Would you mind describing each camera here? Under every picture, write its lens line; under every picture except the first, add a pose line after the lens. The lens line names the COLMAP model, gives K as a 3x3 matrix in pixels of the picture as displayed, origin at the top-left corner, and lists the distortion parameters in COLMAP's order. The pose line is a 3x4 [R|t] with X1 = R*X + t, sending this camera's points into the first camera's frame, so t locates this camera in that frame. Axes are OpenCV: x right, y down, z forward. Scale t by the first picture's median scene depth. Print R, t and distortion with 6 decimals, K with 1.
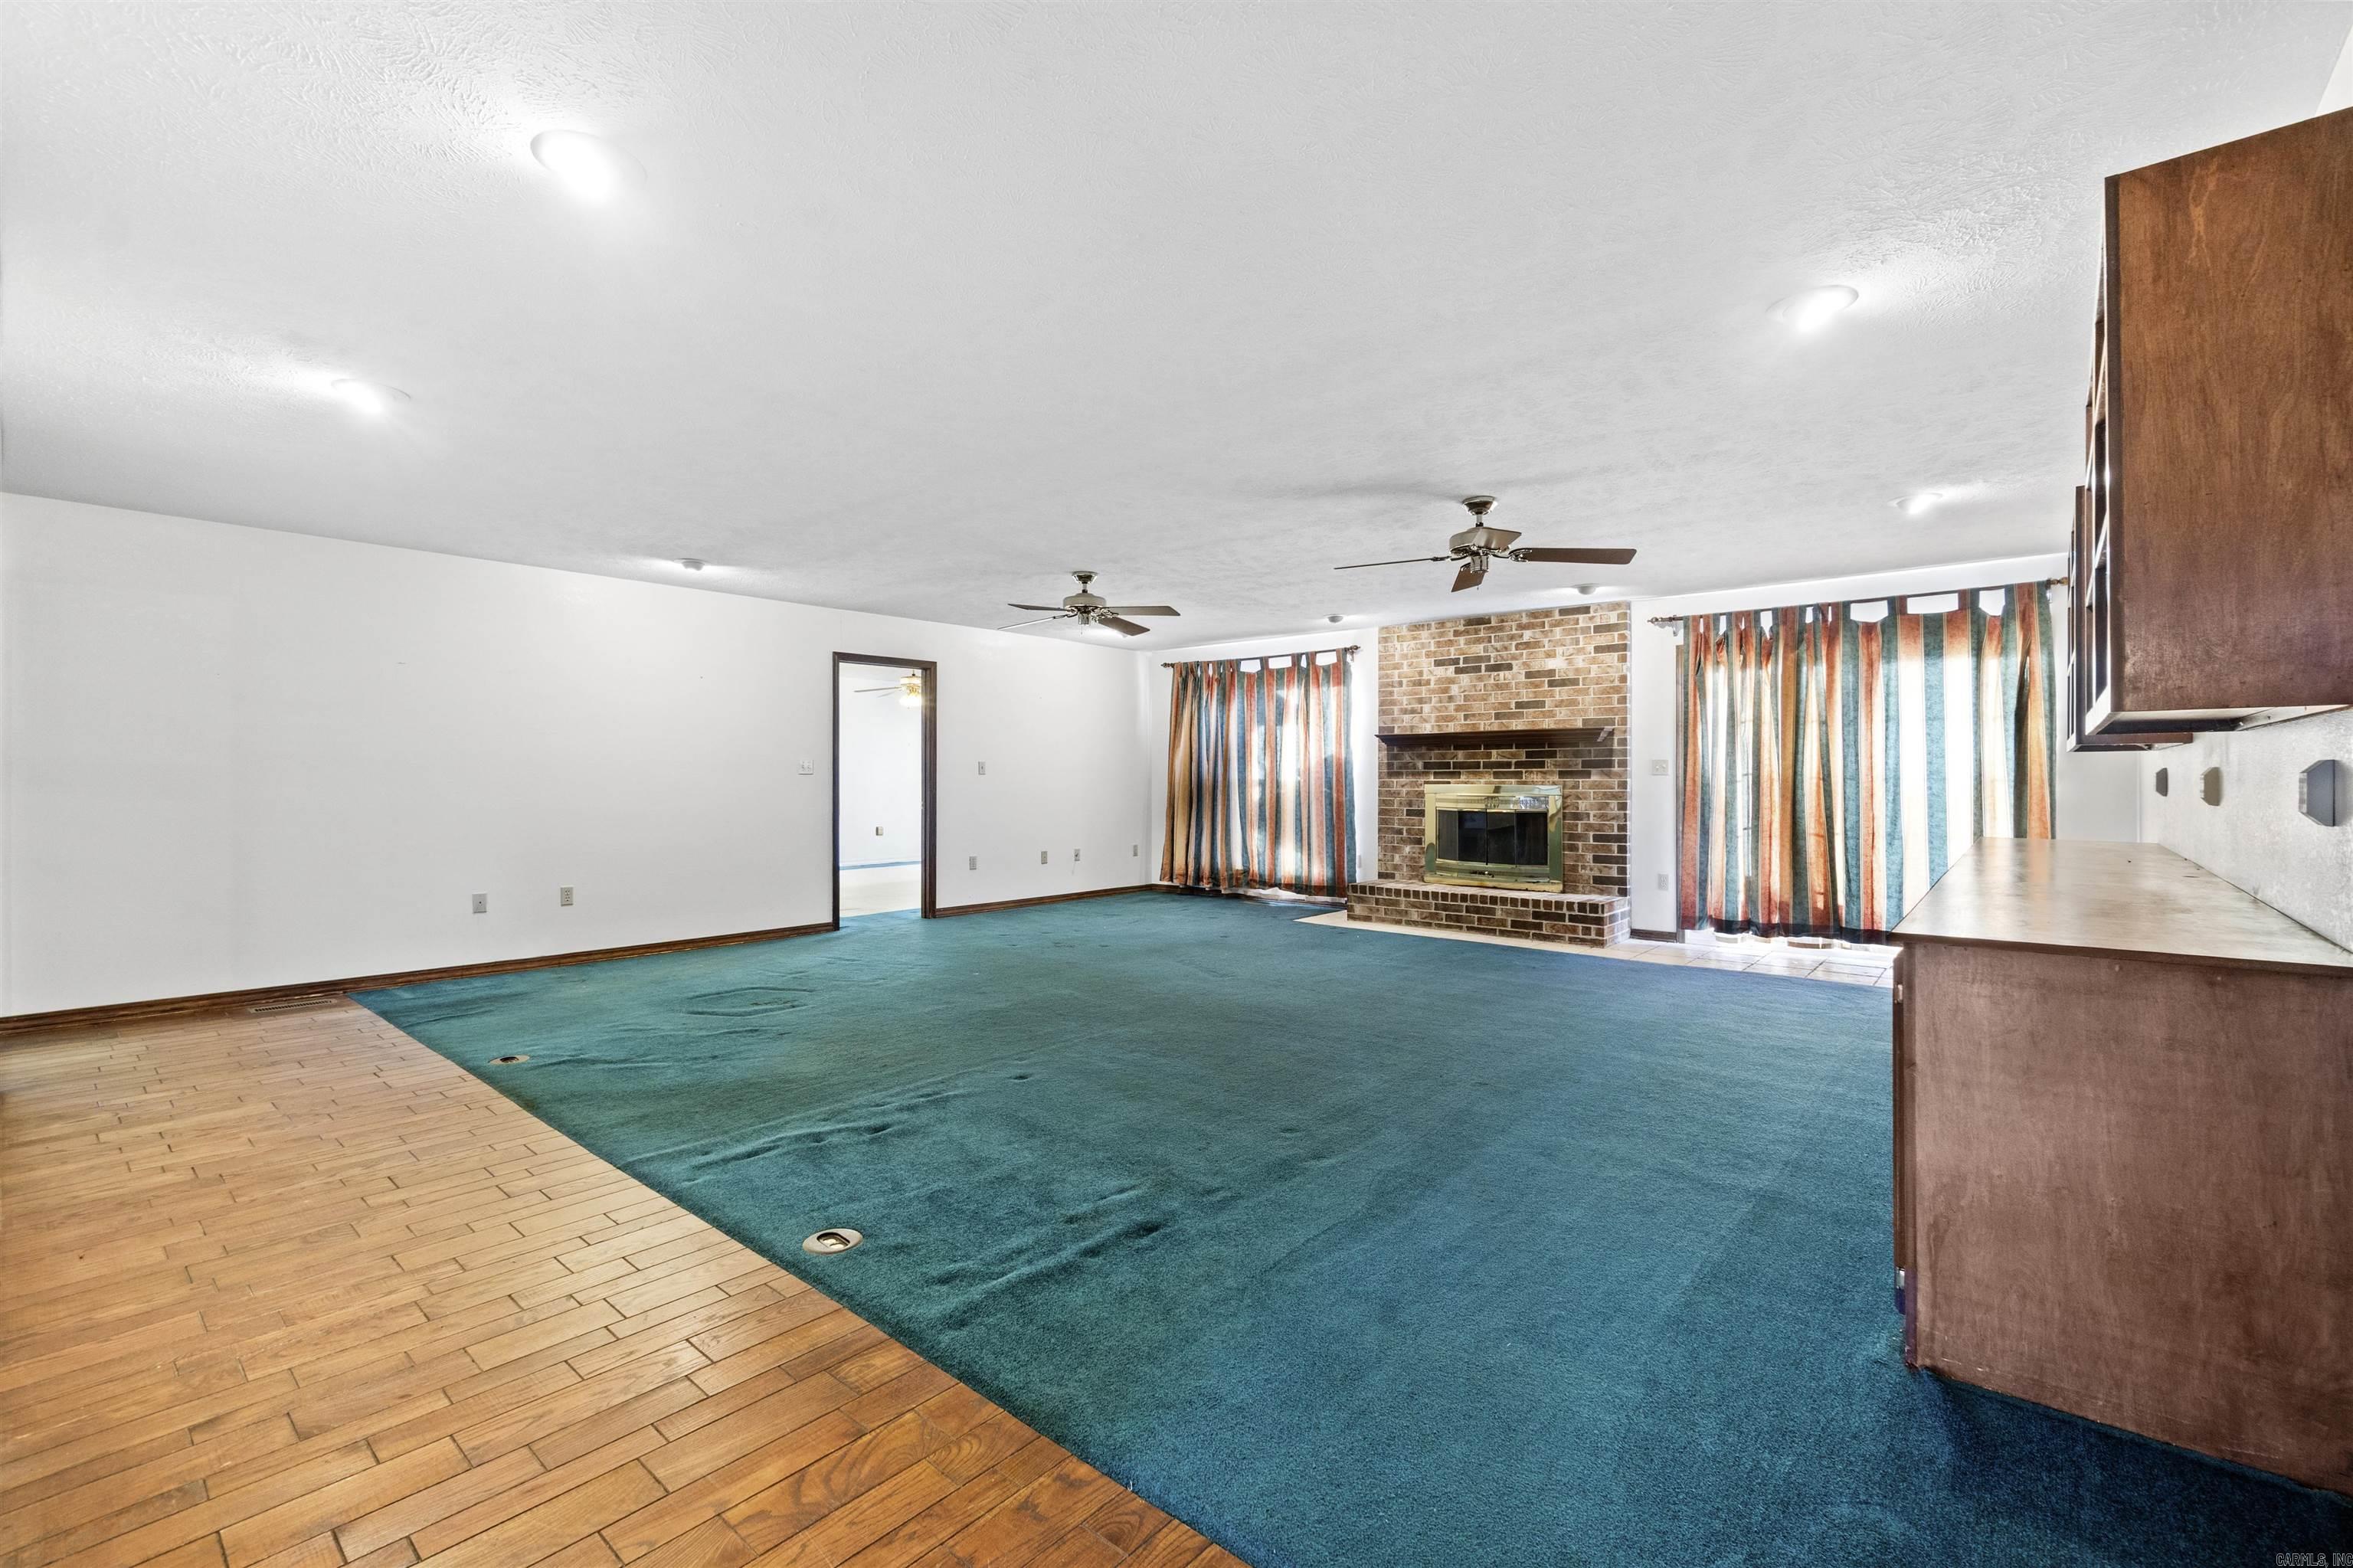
lens RADIAL K [[1021.0, 0, 1168.3], [0, 1021.0, 781.2], [0, 0, 1]] dist [-0.005380, 0.001280]
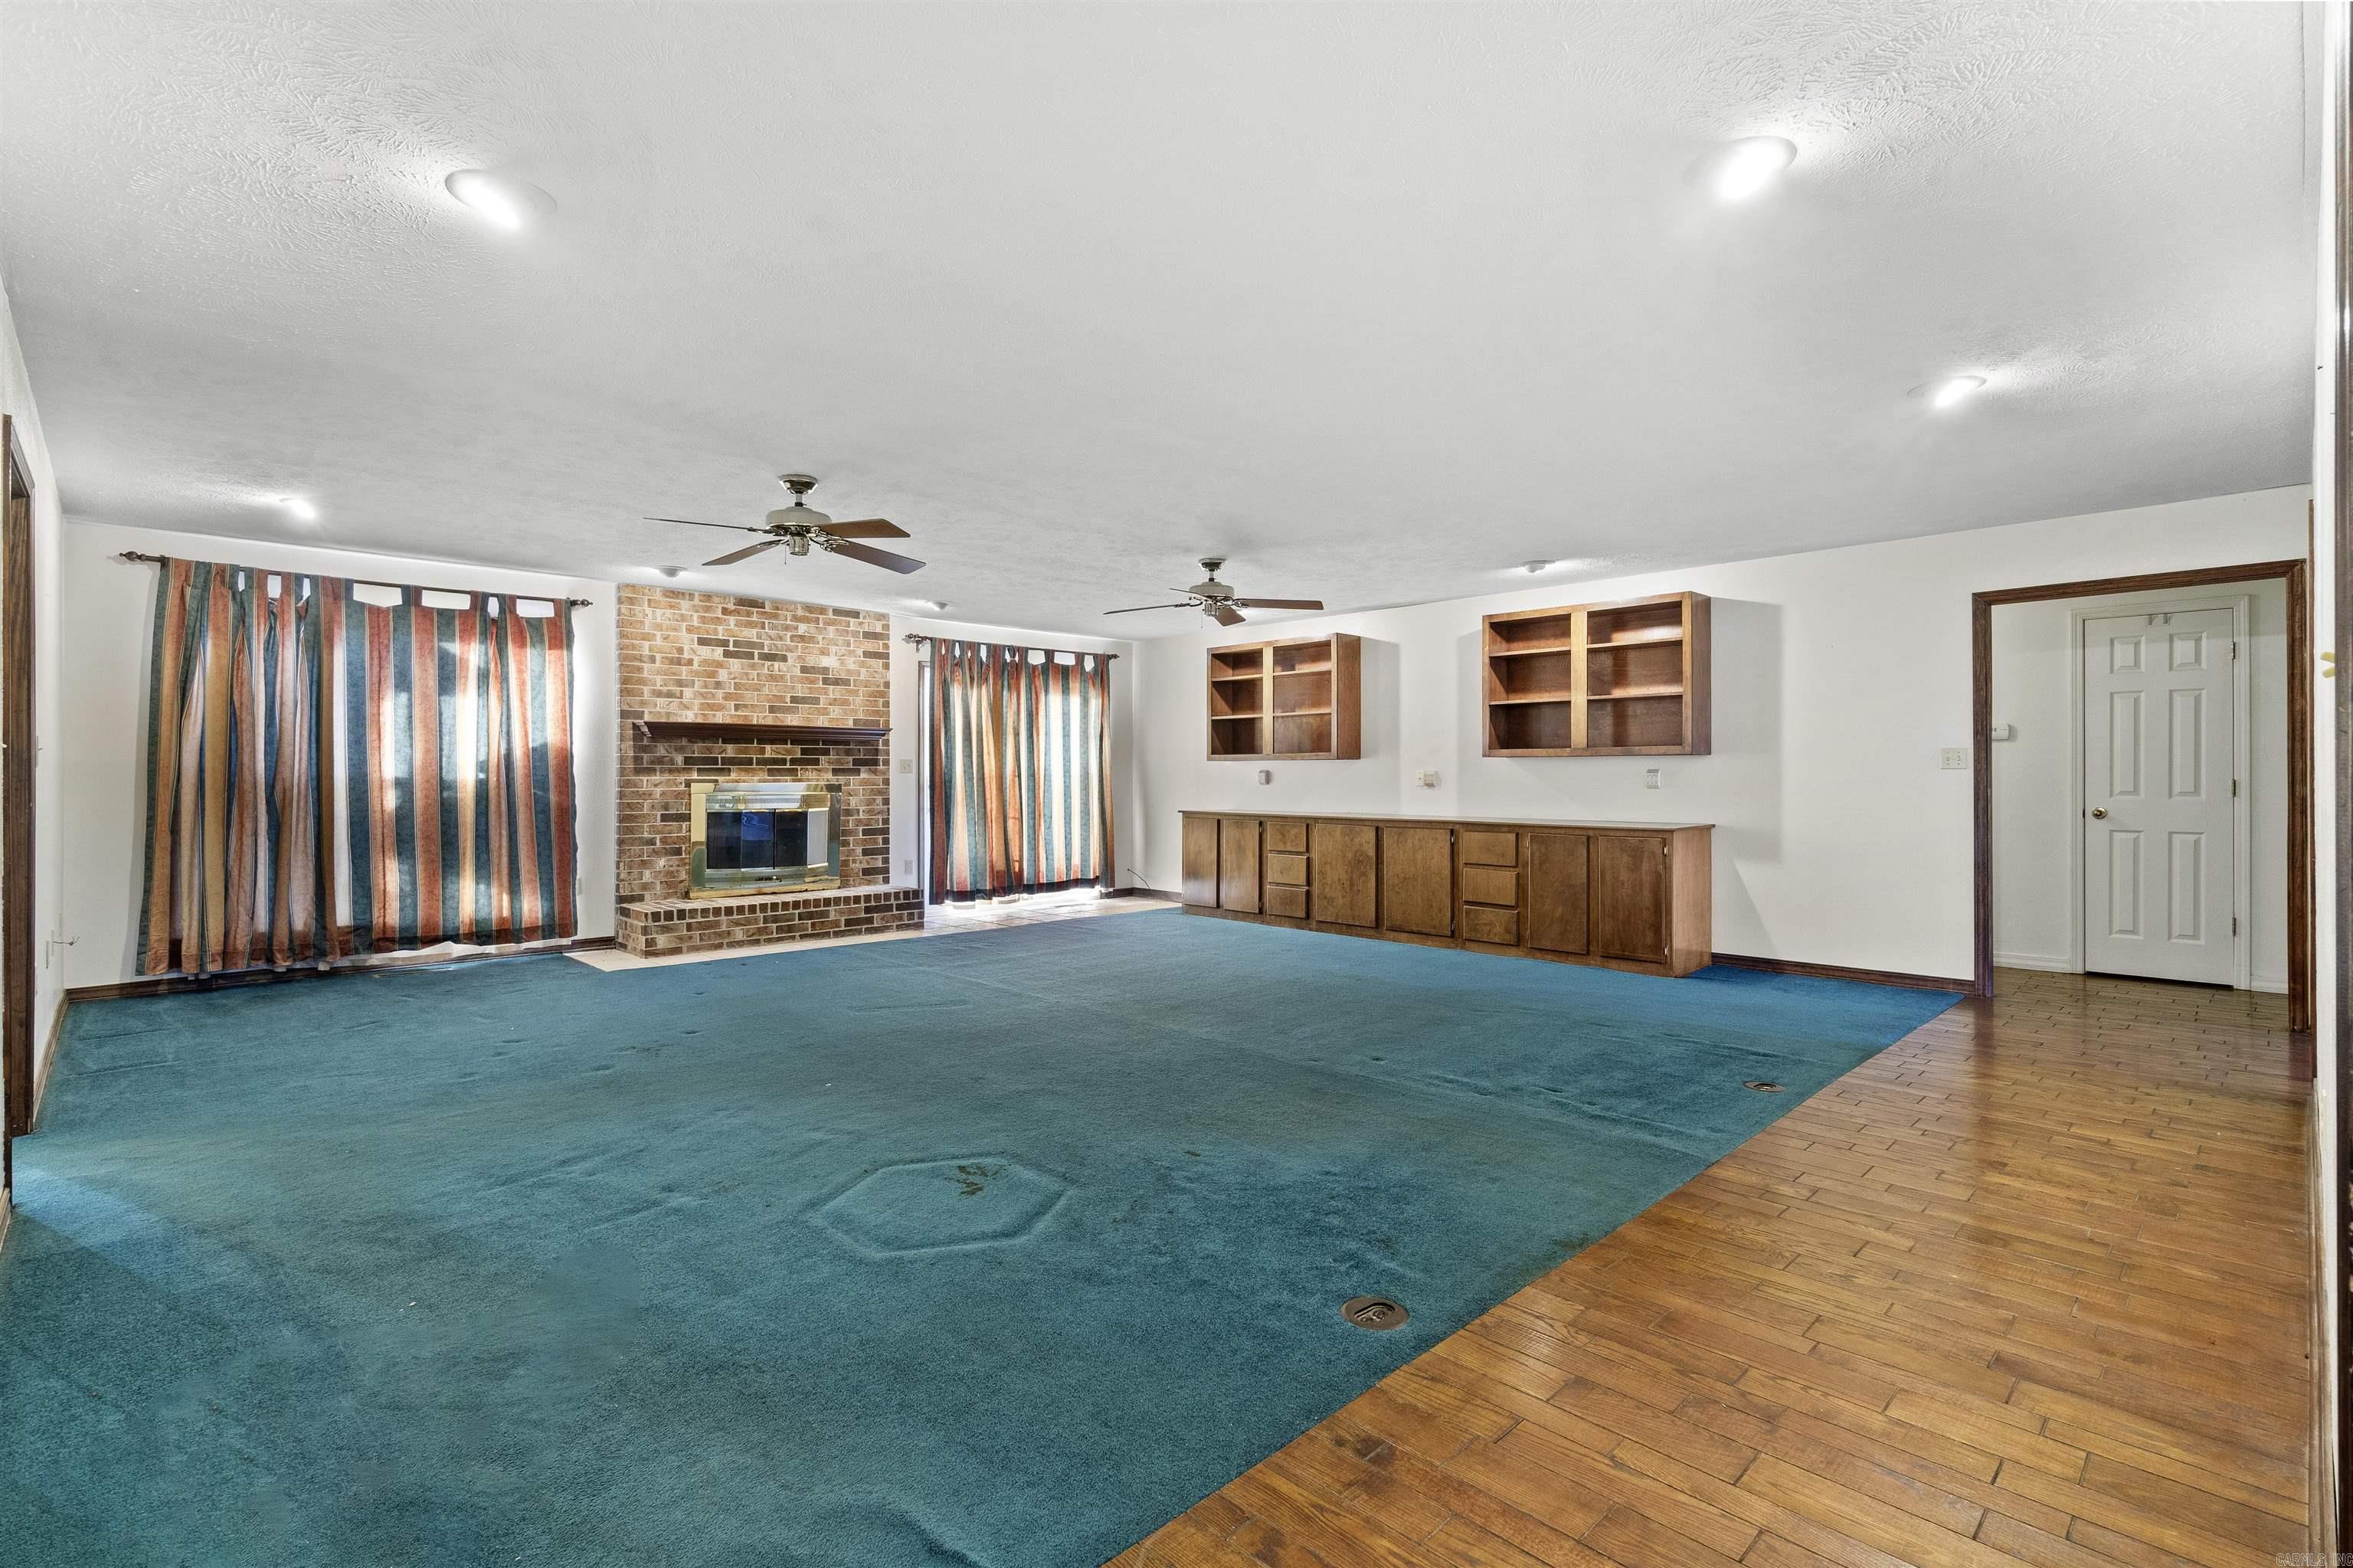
lens RADIAL K [[1082.8, 0, 1167.0], [0, 1082.8, 780.7], [0, 0, 1]] dist [-0.001673, -0.000579]
pose [[0.093048, -0.004785, 0.995650, -0.629896], [0.003469, 0.999984, 0.004481, -0.001585], [-0.995656, 0.003037, 0.093063, 0.548059]]
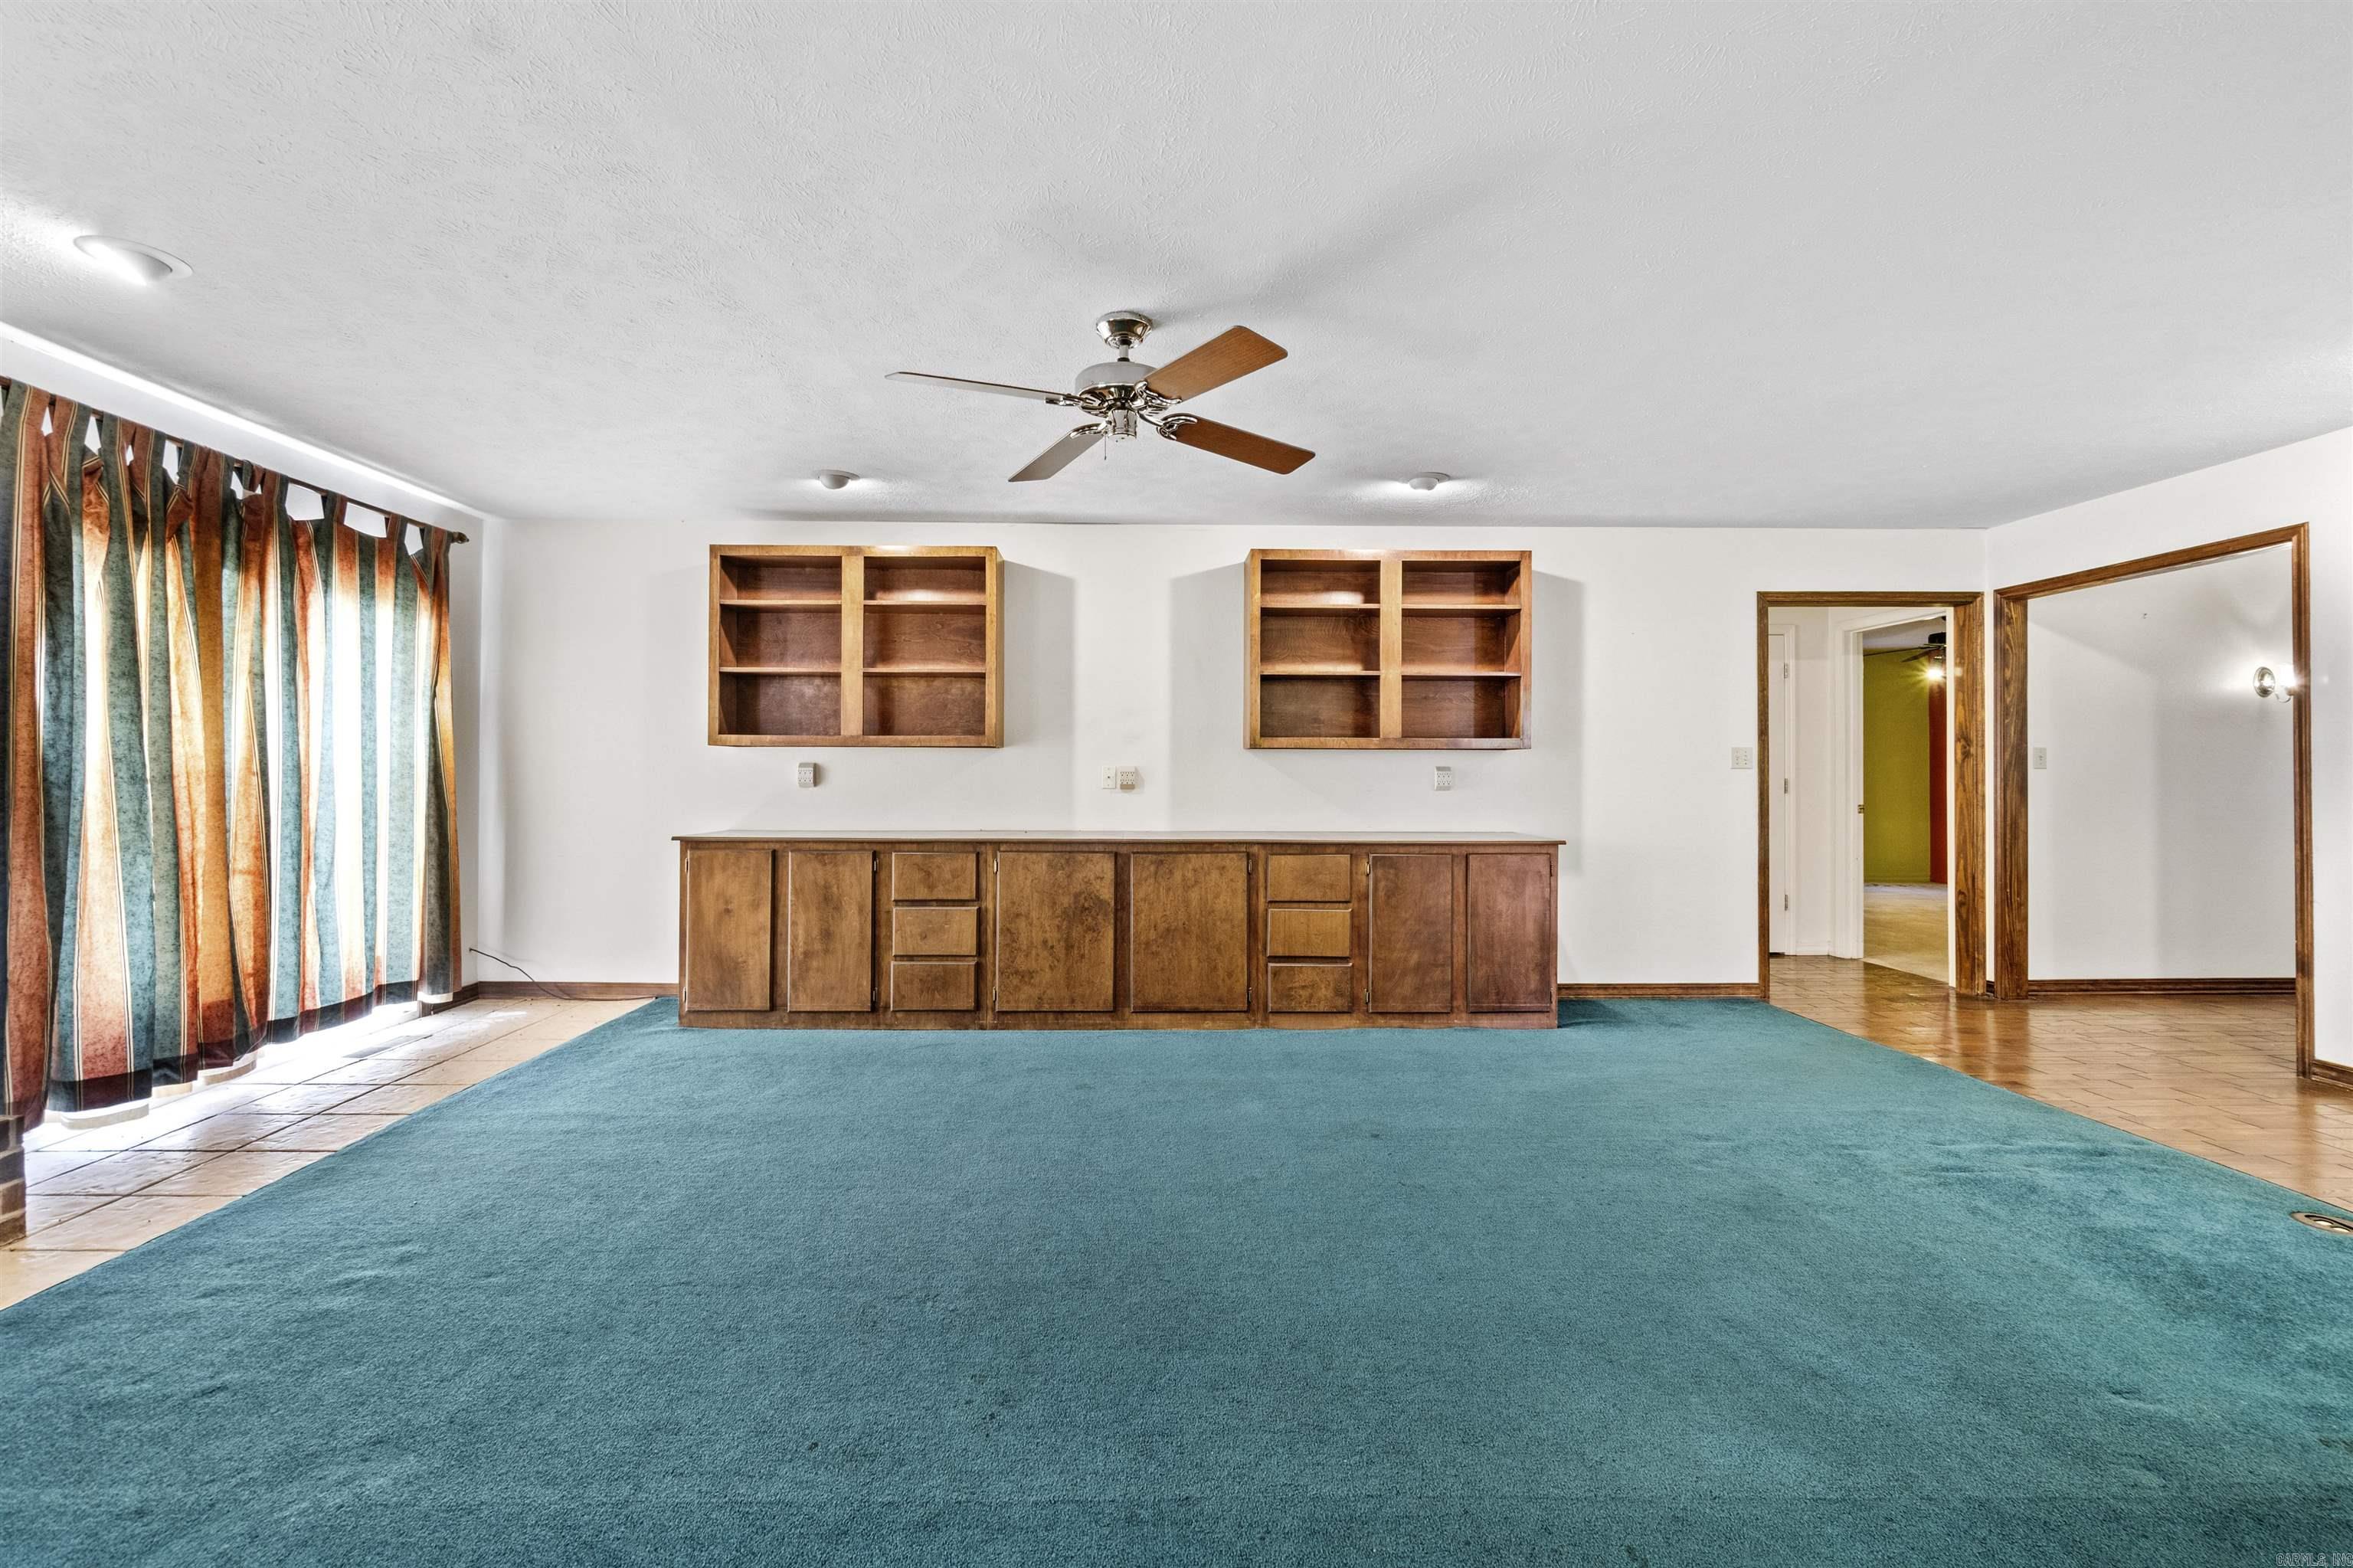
lens RADIAL K [[1021.0, 0, 1151.2], [0, 1021.0, 765.6], [0, 0, 1]] dist [-0.005380, 0.001280]
pose [[-0.667124, 0.001212, 0.744946, -0.097740], [-0.001402, 0.999995, -0.002882, -0.003920], [-0.744946, -0.002968, -0.667119, 0.826926]]
